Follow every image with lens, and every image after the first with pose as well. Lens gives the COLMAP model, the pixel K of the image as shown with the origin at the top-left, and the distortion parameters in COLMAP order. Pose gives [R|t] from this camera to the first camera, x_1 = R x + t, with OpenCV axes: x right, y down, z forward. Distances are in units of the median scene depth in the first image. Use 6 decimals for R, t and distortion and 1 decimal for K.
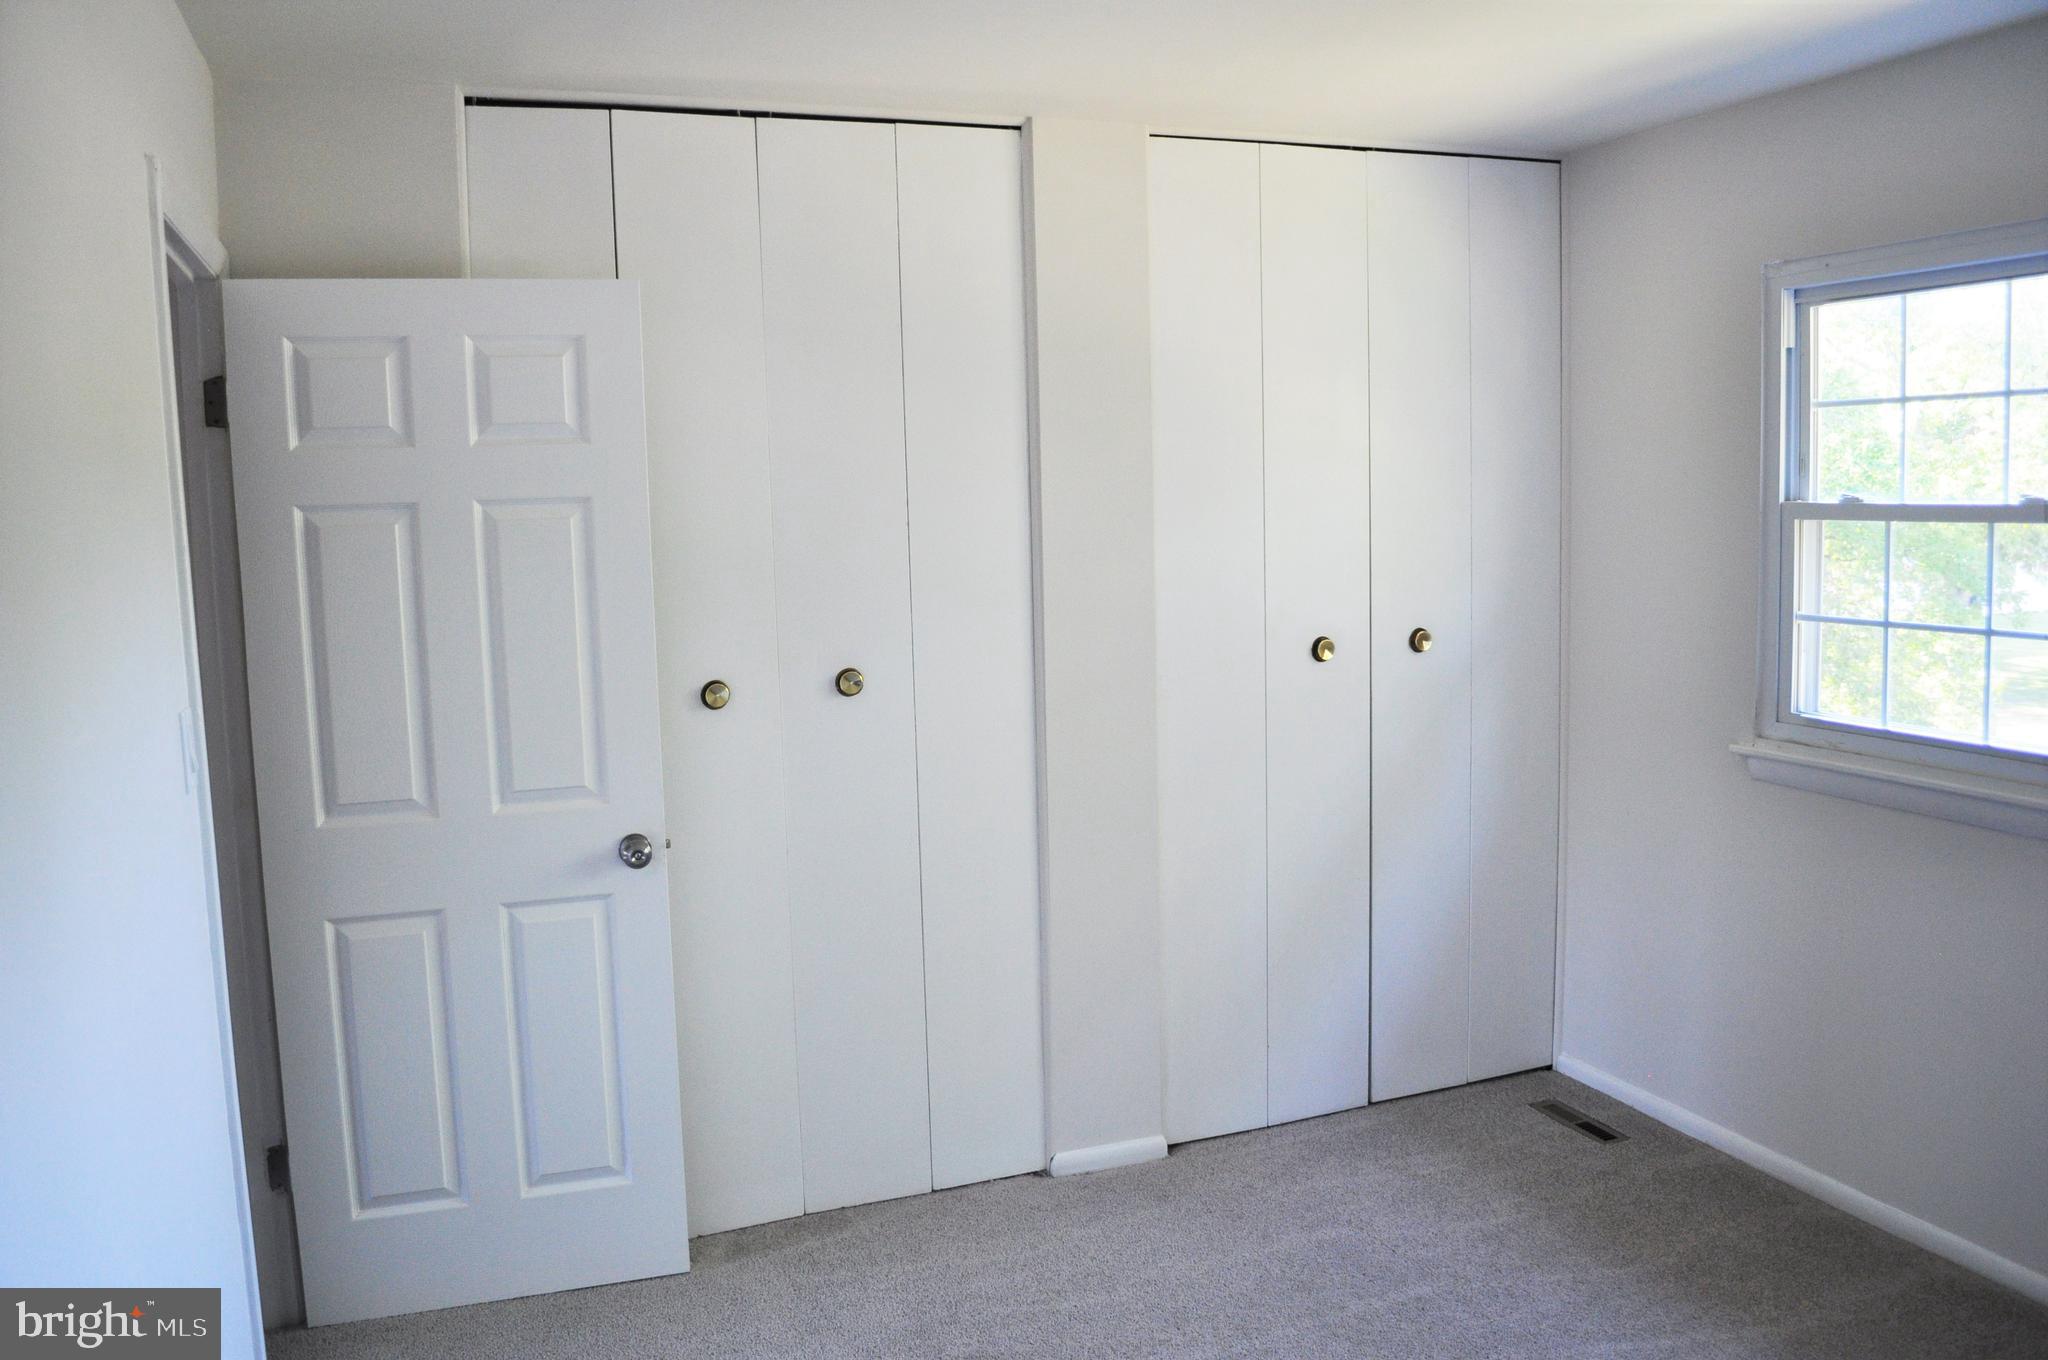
lens RADIAL K [[1624.3, 0, 1024.0], [0, 1624.3, 680.0], [0, 0, 1]] dist [-0.063215, 0.003405]
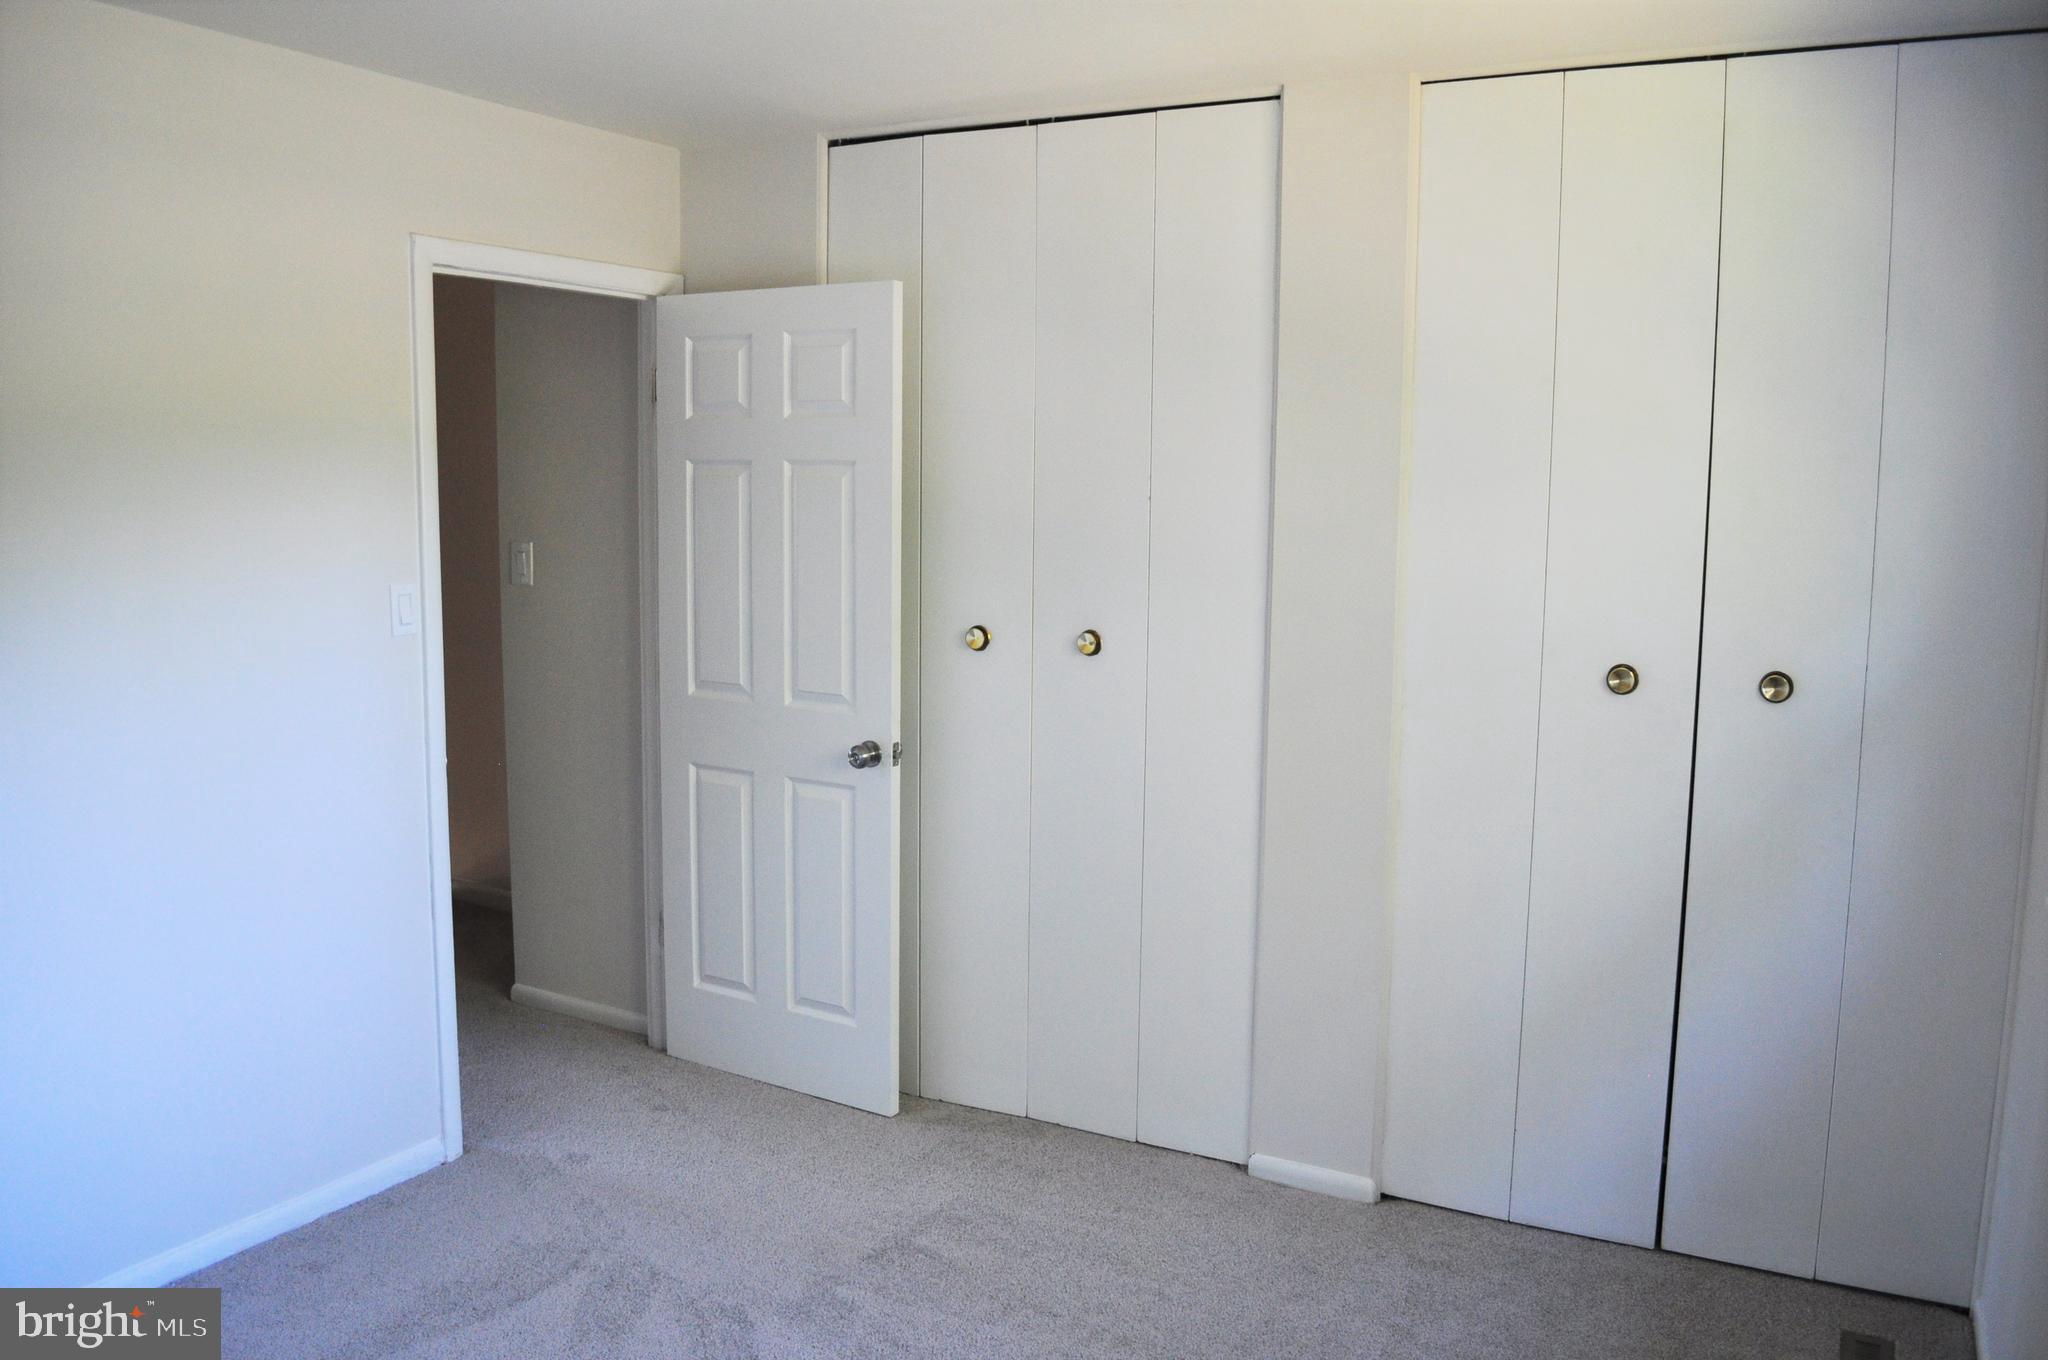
lens RADIAL K [[1624.3, 0, 1024.0], [0, 1624.3, 680.0], [0, 0, 1]] dist [-0.063215, 0.003405]
pose [[0.648674, 0.132759, -0.749398, 0.654168], [-0.120109, 0.990186, 0.071450, -0.044763], [0.751529, 0.043661, 0.658254, 0.253969]]
